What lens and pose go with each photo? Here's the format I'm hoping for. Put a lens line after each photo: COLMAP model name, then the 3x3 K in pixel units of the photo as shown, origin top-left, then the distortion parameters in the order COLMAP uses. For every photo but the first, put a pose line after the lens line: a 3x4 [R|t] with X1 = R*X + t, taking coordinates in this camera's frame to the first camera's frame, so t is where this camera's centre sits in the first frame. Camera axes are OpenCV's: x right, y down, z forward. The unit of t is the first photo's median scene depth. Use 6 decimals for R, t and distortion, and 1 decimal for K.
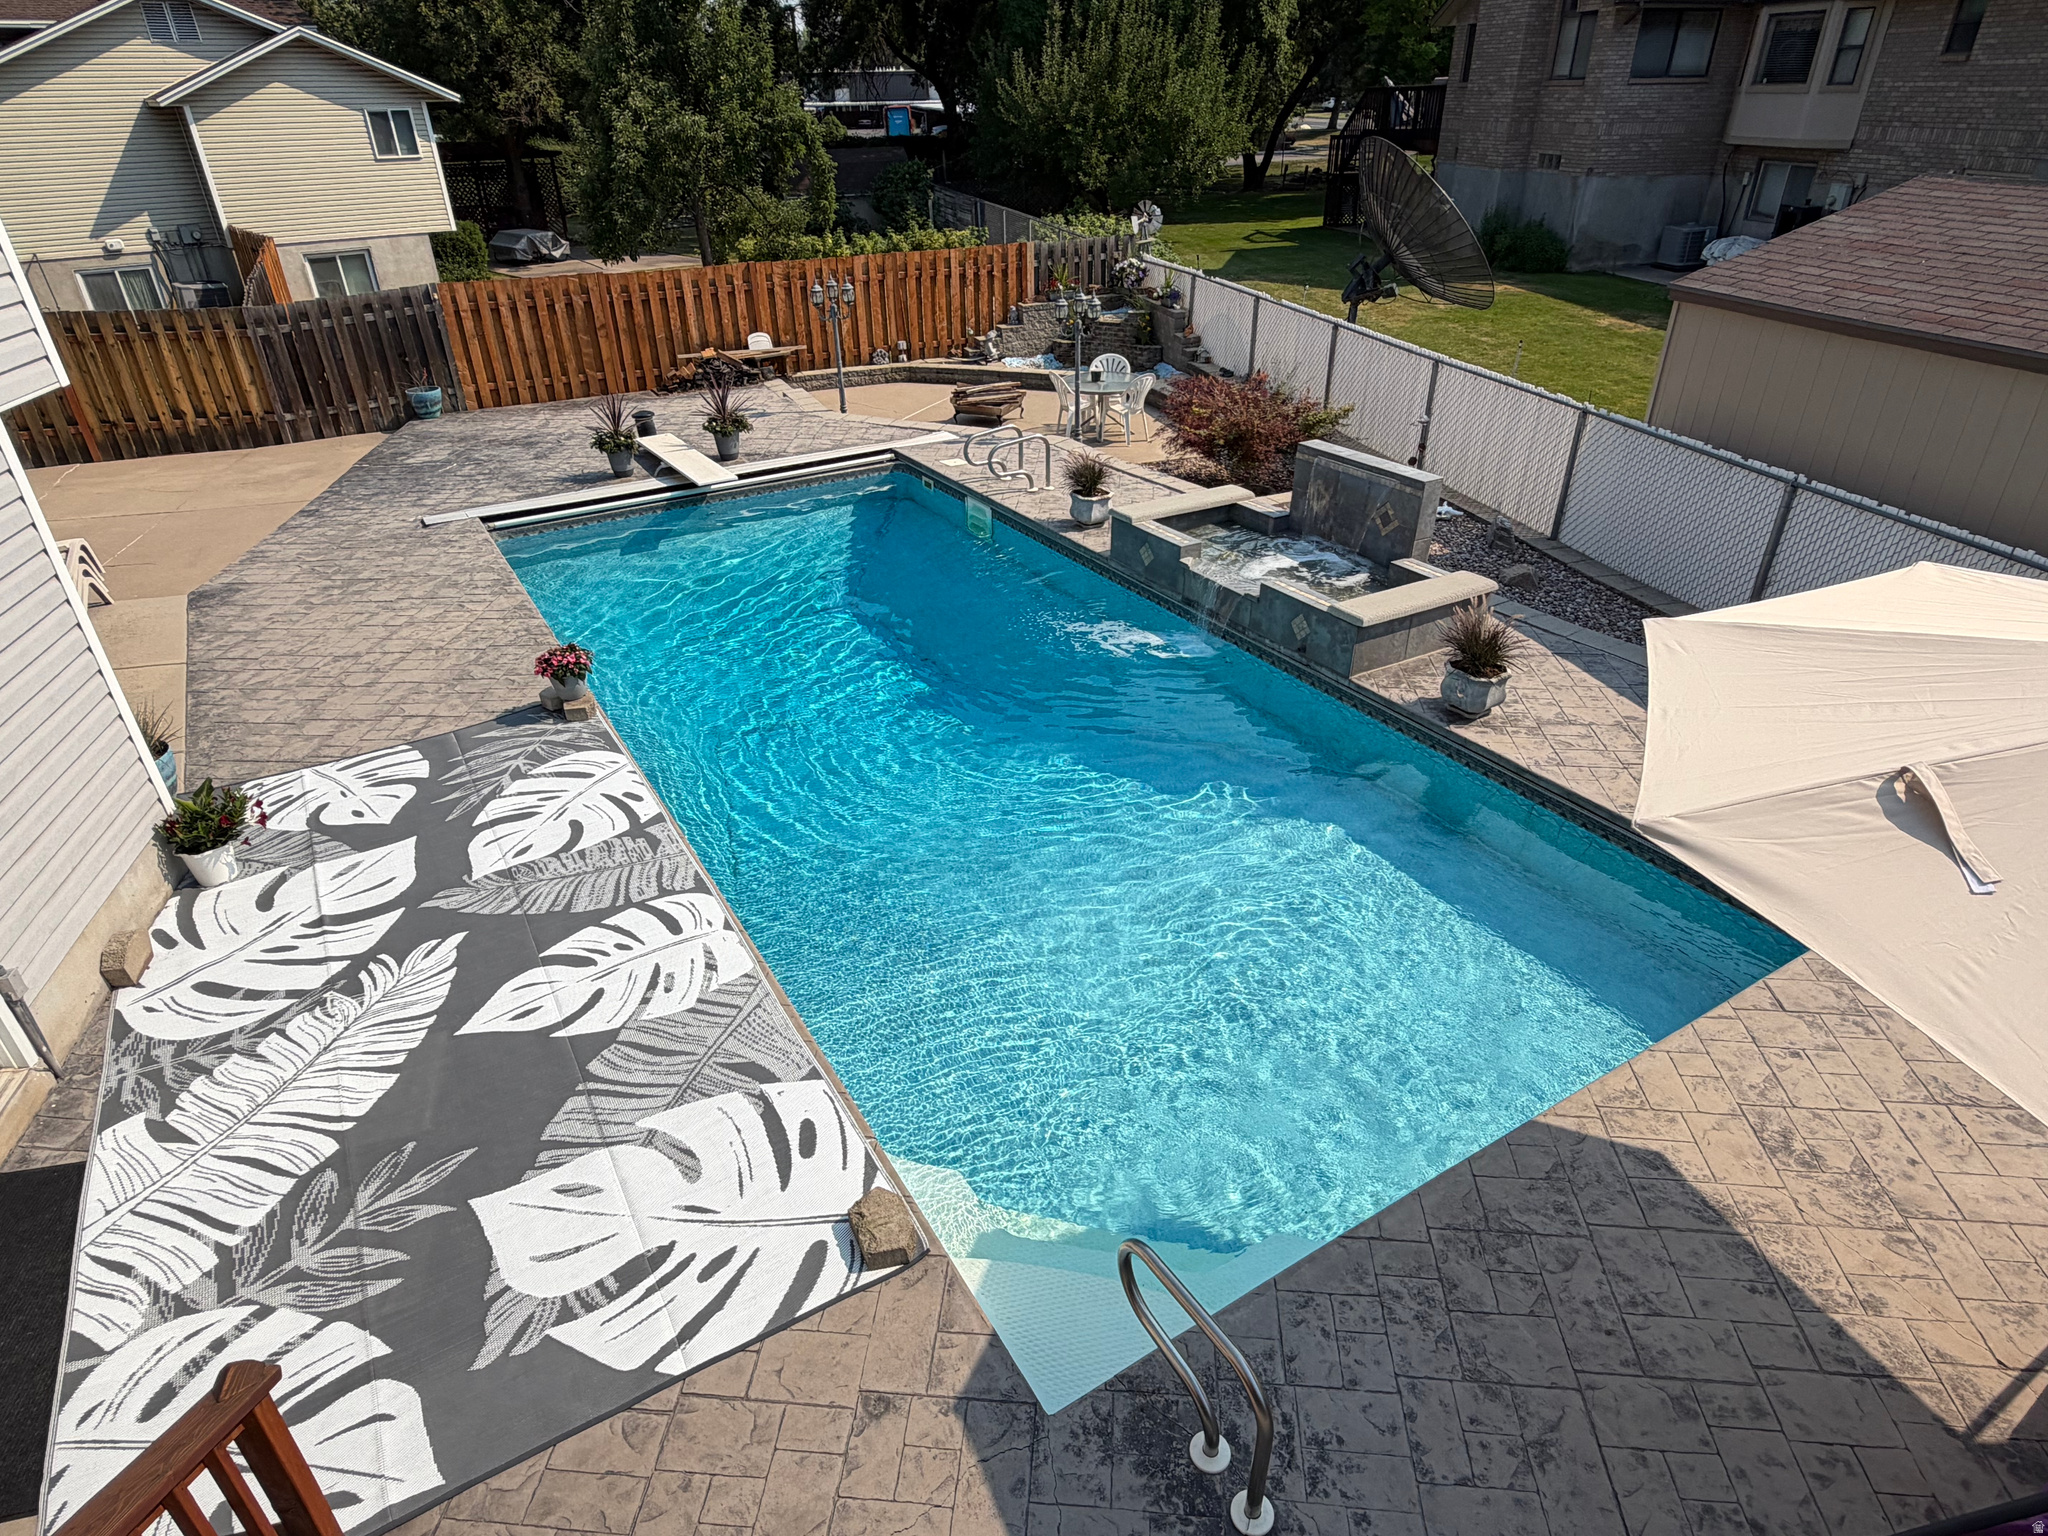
lens RADIAL K [[1151.5, 0, 1026.5], [0, 1151.5, 763.6], [0, 0, 1]] dist [-0.002273, 0.001141]
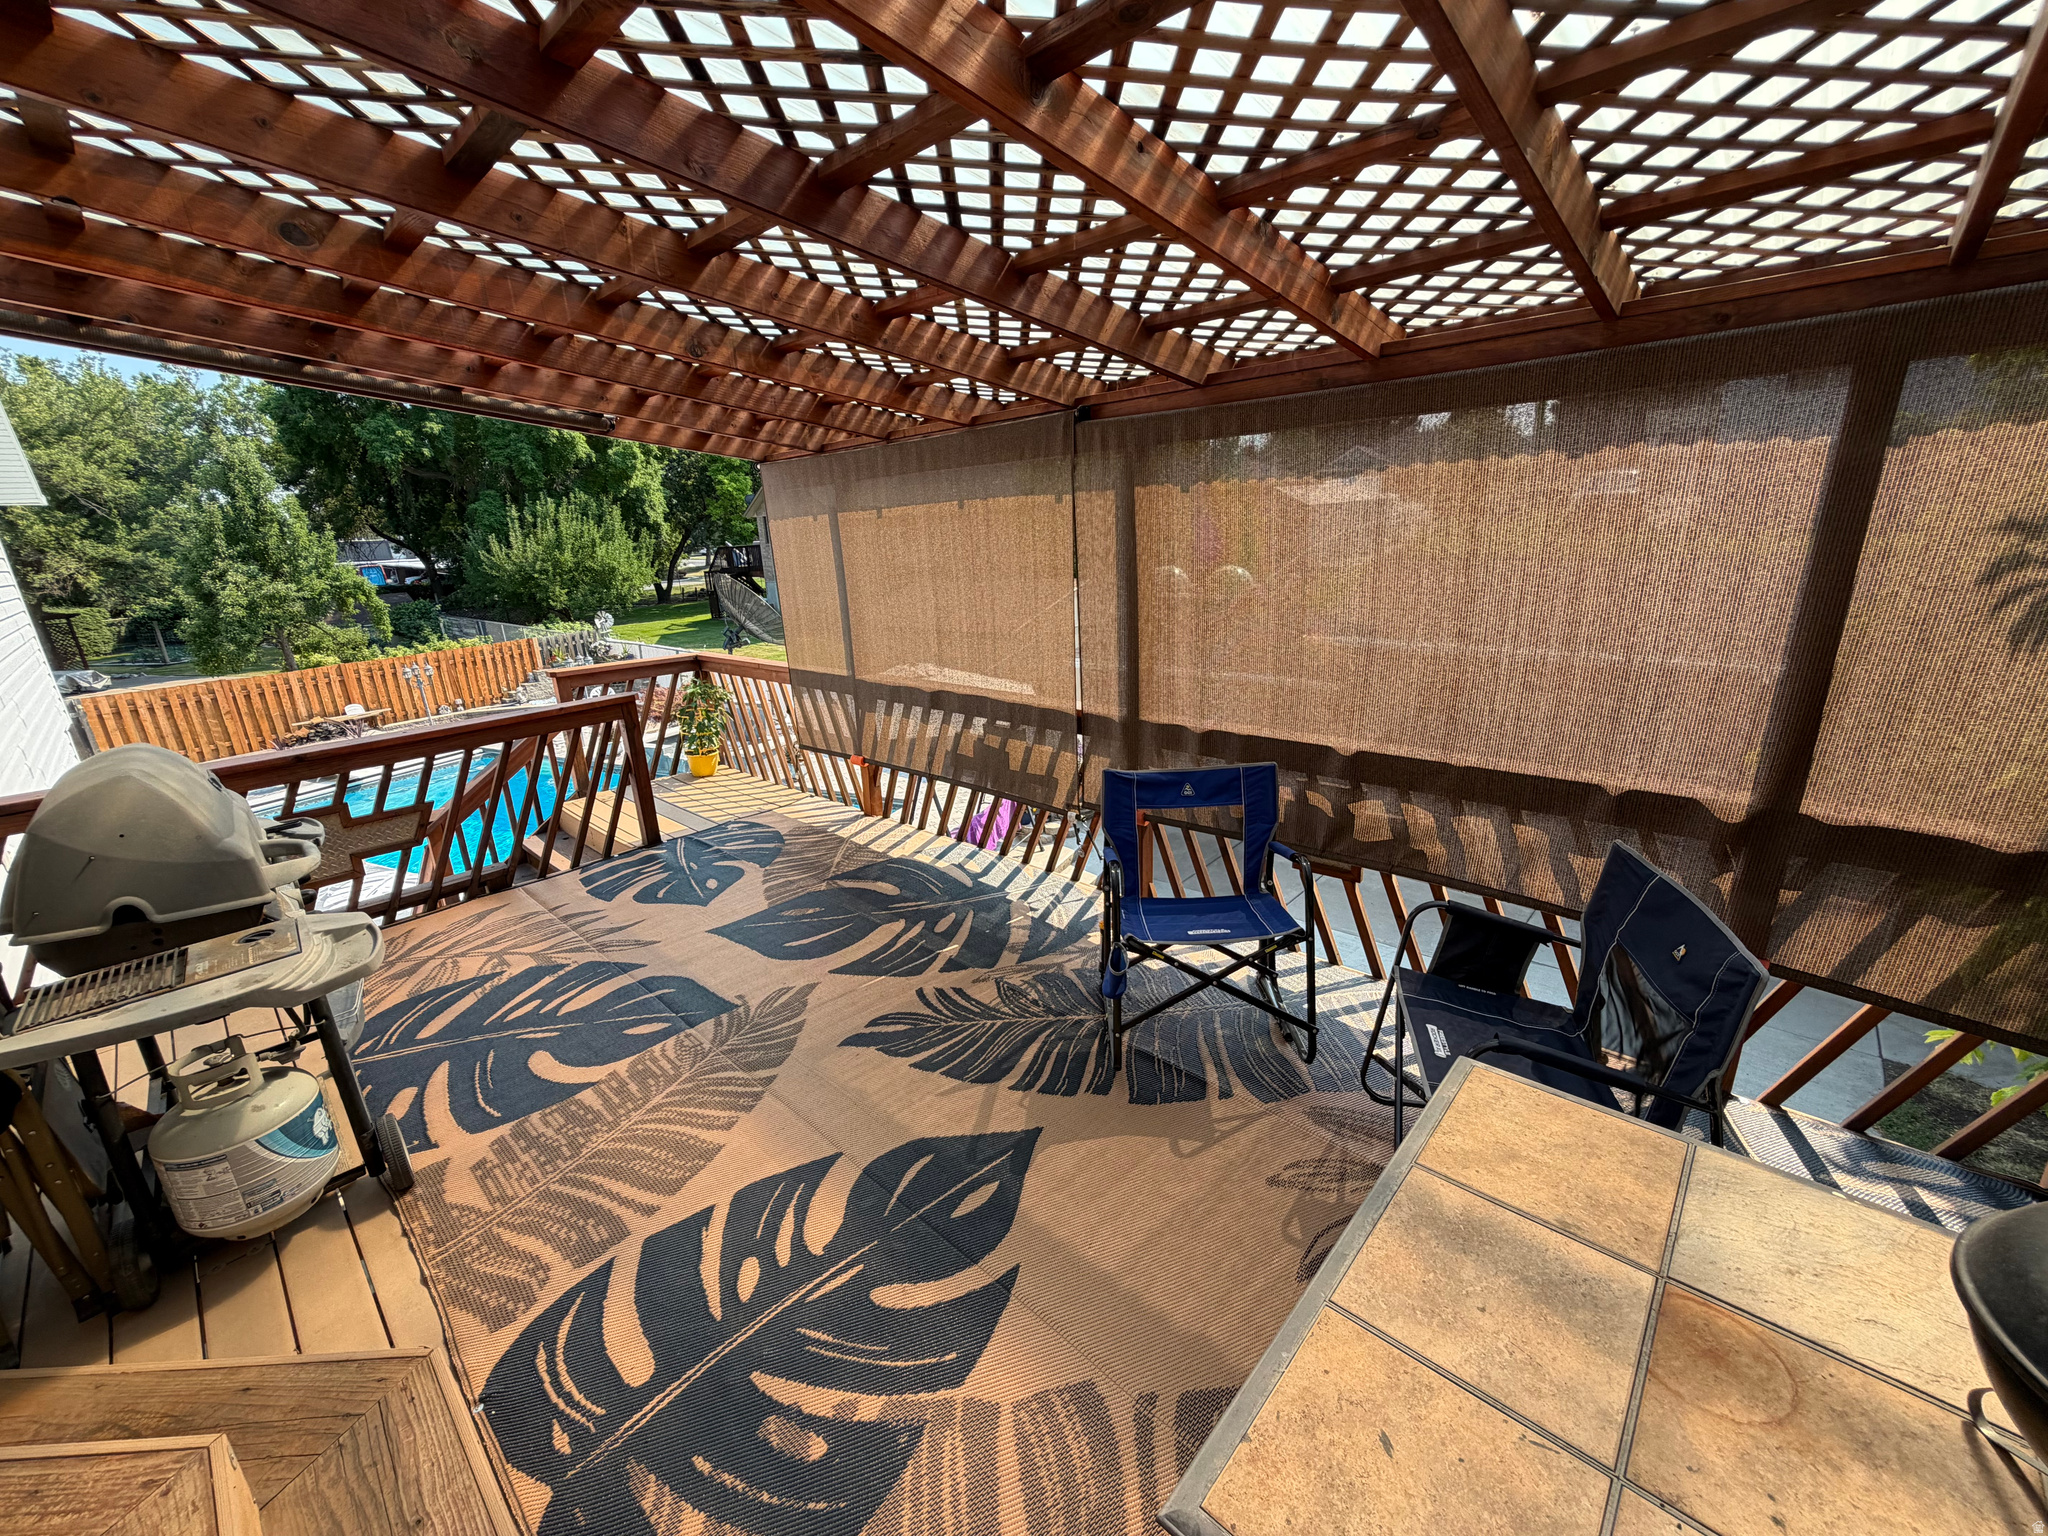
lens RADIAL K [[814.1, 0, 1017.0], [0, 814.1, 768.8], [0, 0, 1]] dist [0.000136, -0.000040]
pose [[0.837274, -0.176110, 0.517647, -0.039997], [0.300616, 0.939054, -0.166757, 0.110672], [-0.456731, 0.295234, 0.839186, -0.216258]]
